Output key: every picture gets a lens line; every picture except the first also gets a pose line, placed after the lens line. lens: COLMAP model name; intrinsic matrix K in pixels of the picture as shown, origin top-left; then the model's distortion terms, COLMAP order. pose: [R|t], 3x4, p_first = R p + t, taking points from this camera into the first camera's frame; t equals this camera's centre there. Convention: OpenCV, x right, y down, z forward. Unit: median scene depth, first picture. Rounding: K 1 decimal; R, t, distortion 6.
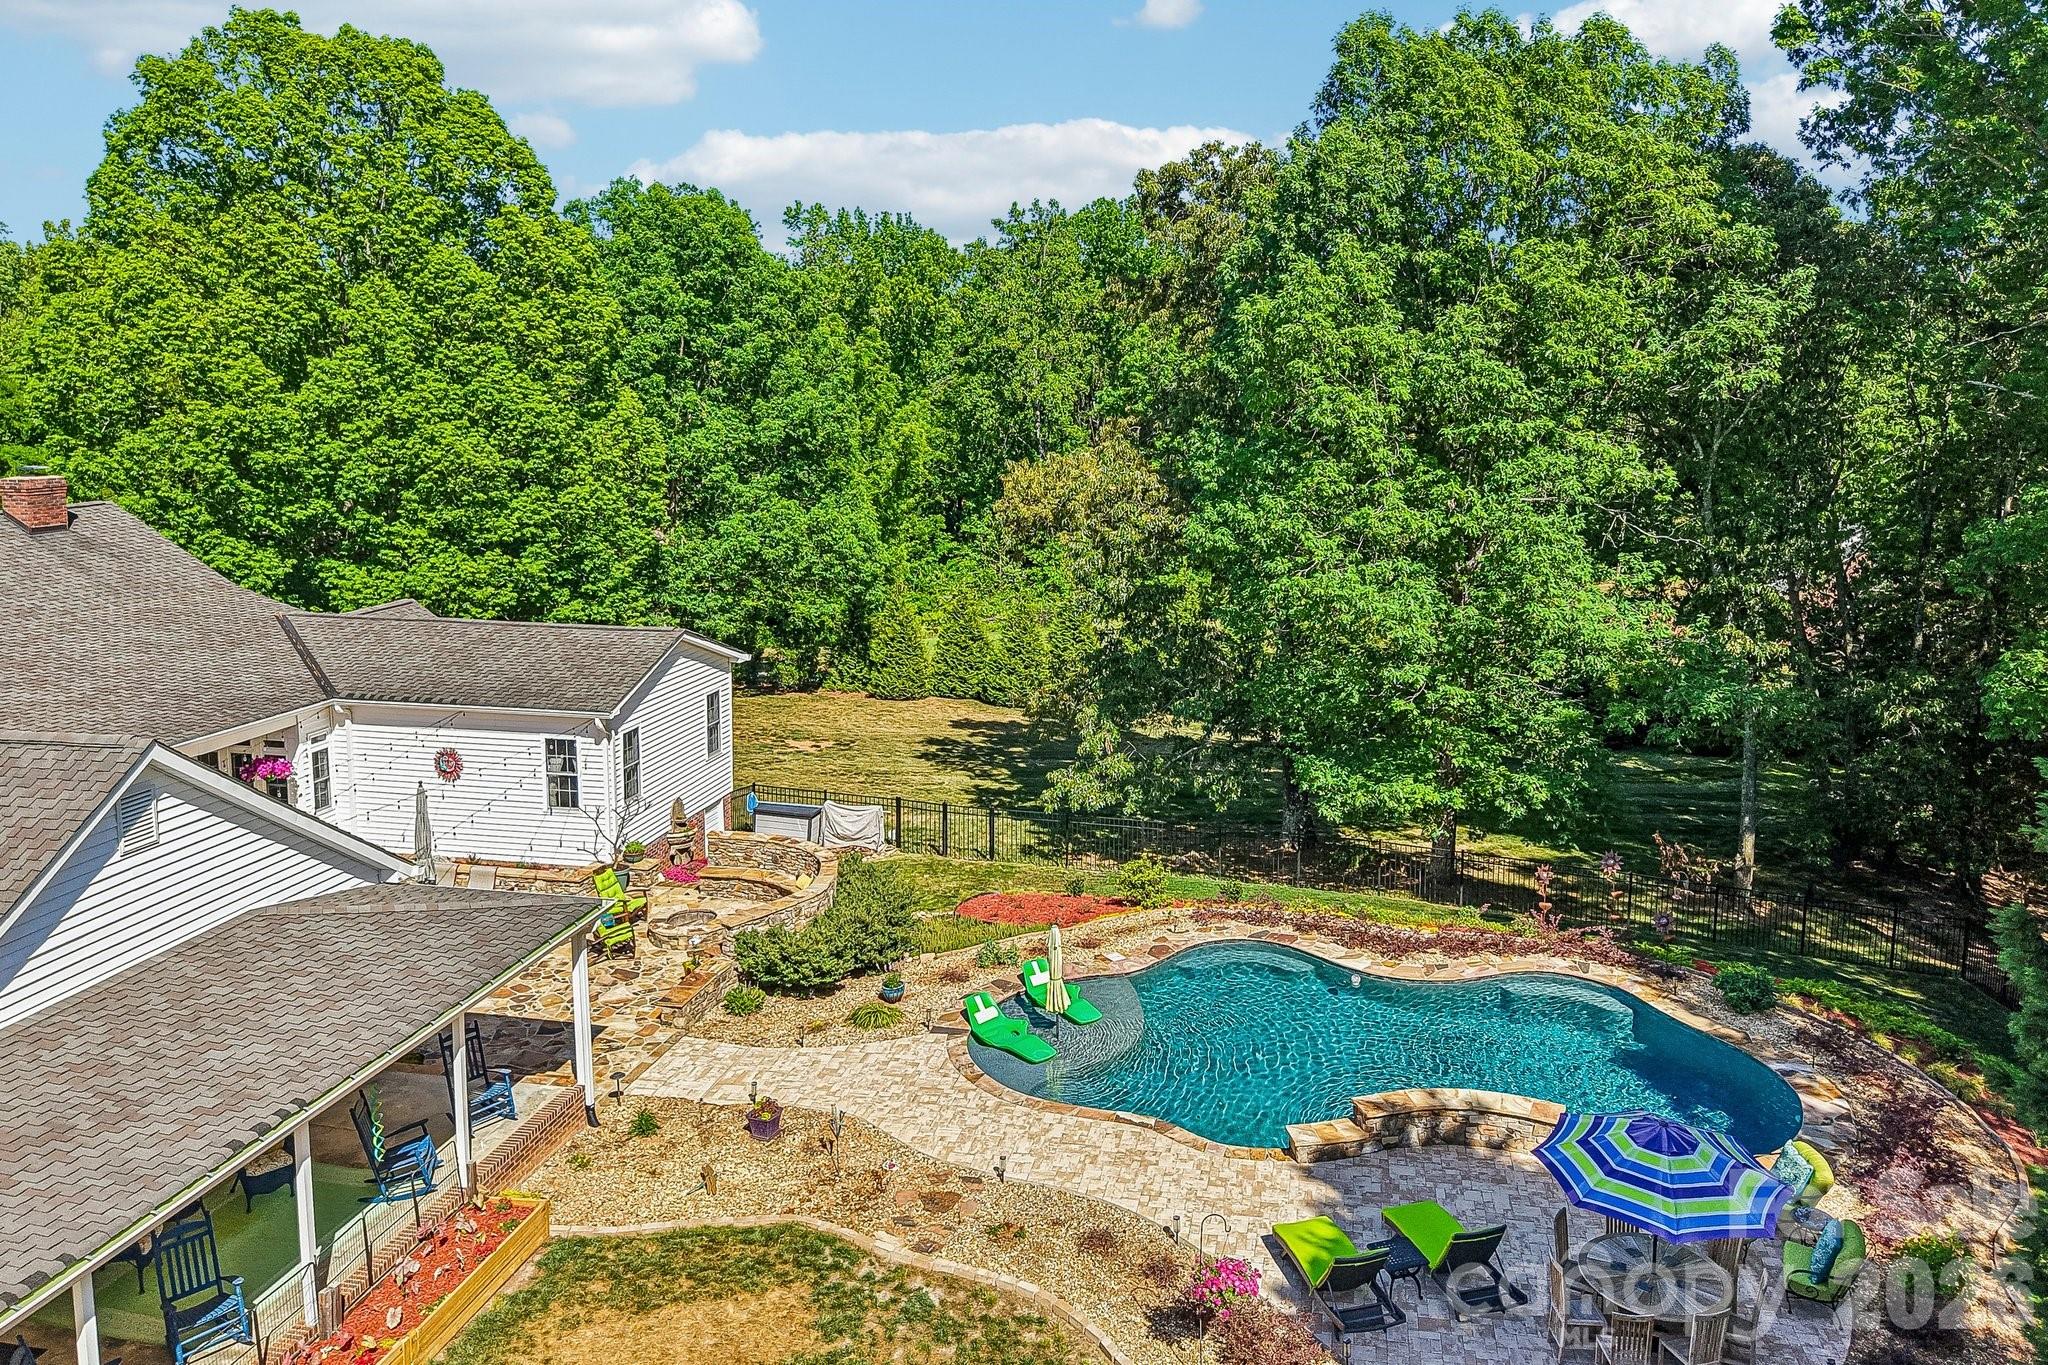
lens RADIAL K [[1403.6, 0, 1120.2], [0, 1403.6, 566.0], [0, 0, 1]] dist [0.003777, -0.001014]
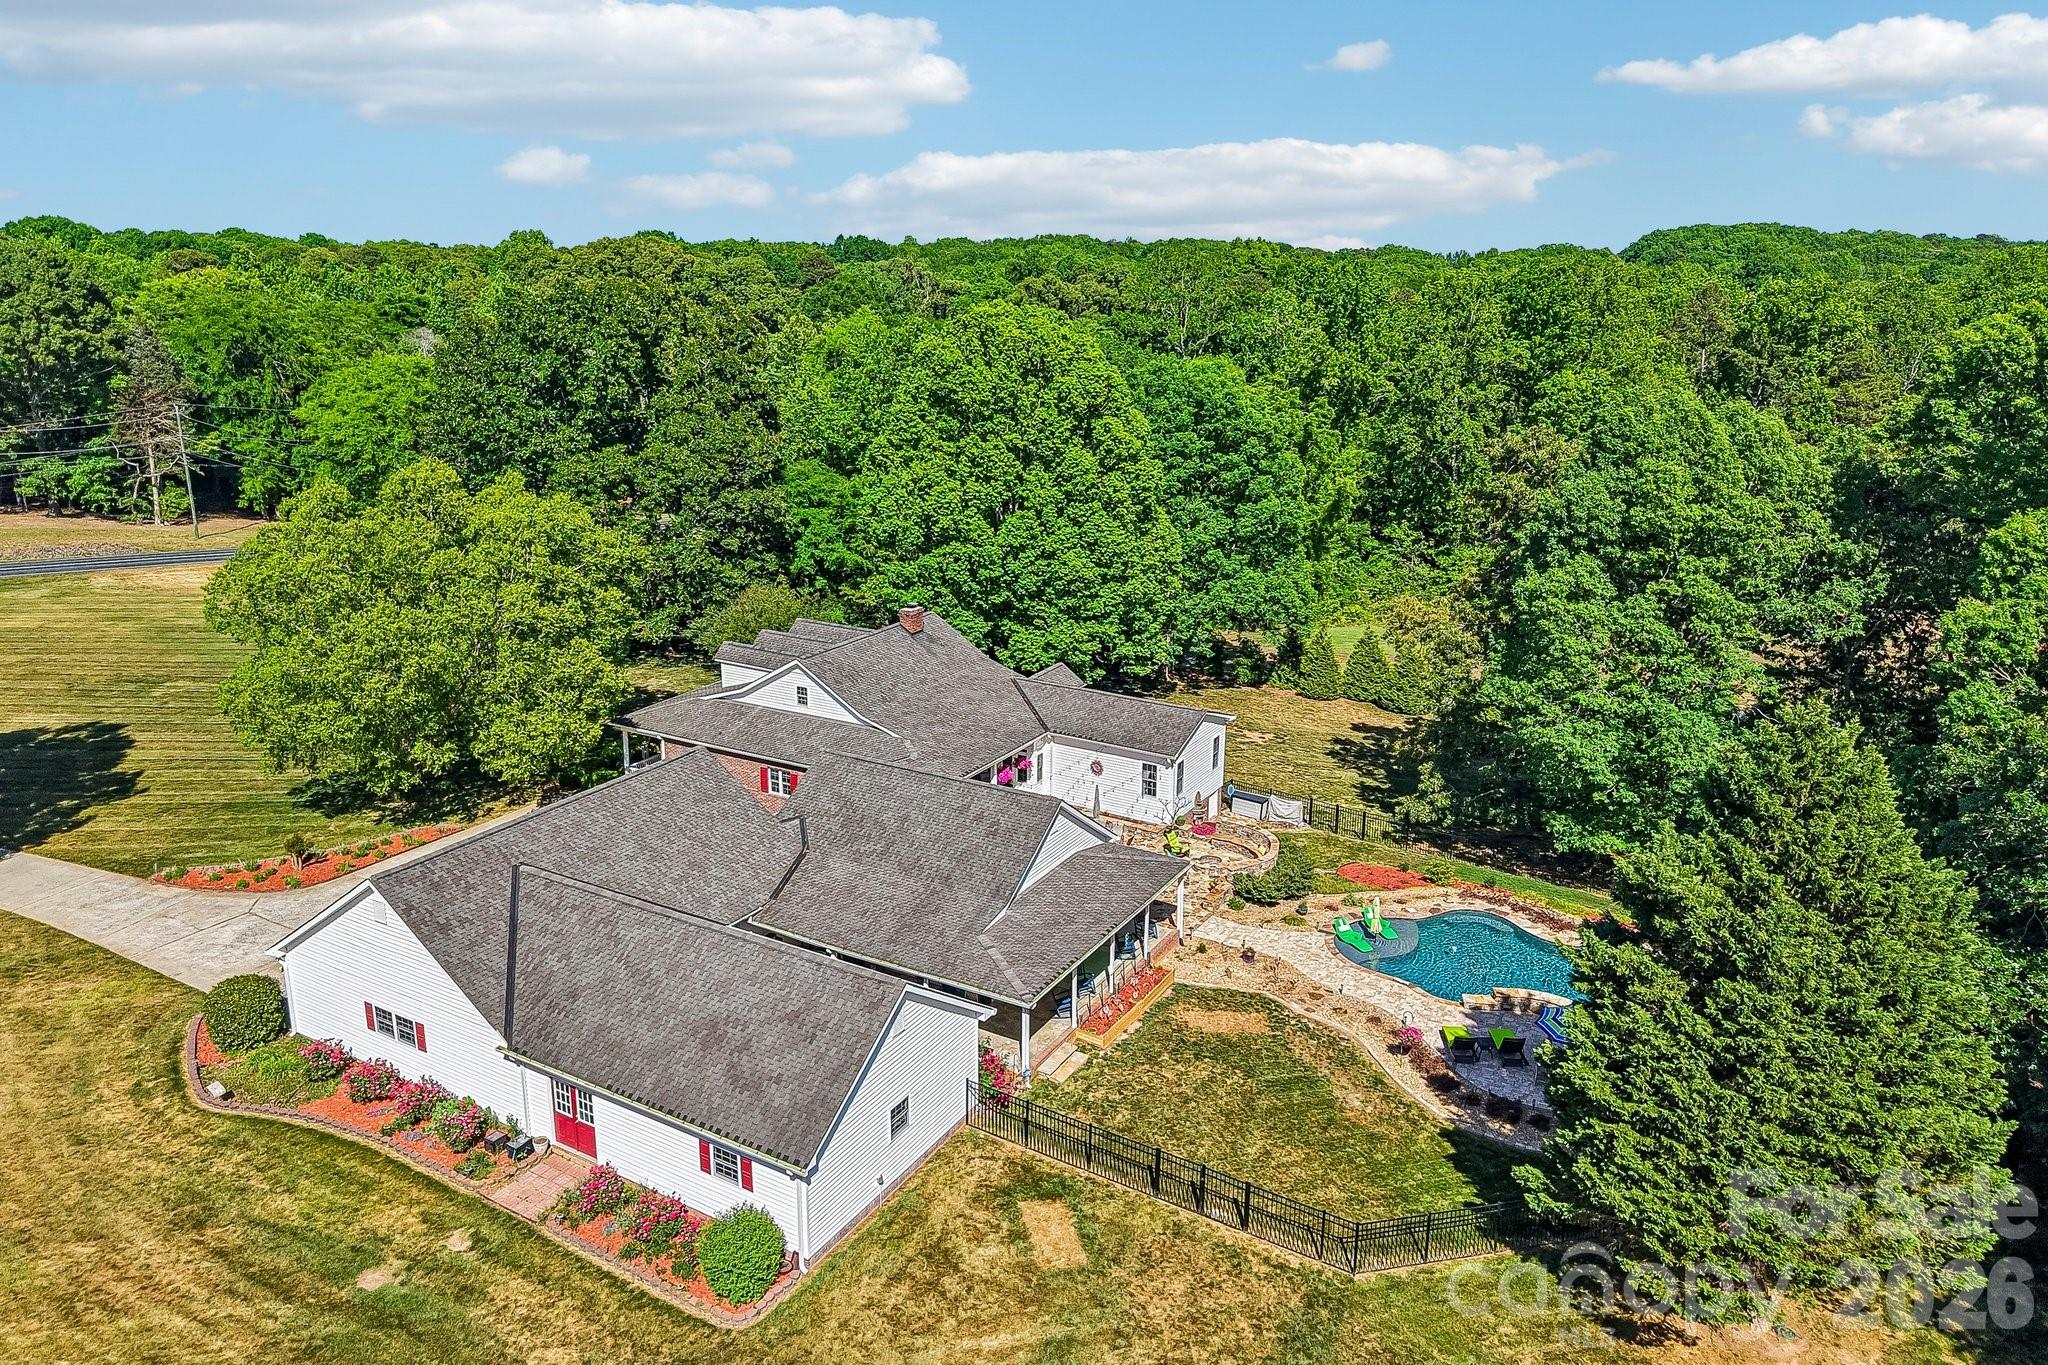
lens RADIAL K [[1395.7, 0, 1033.7], [0, 1395.7, 653.6], [0, 0, 1]] dist [0.061555, -0.105392]
pose [[0.933155, 0.092212, -0.347445, 0.141887], [-0.040958, 0.987519, 0.152083, -0.340954], [0.357132, -0.127687, 0.925285, -0.939636]]
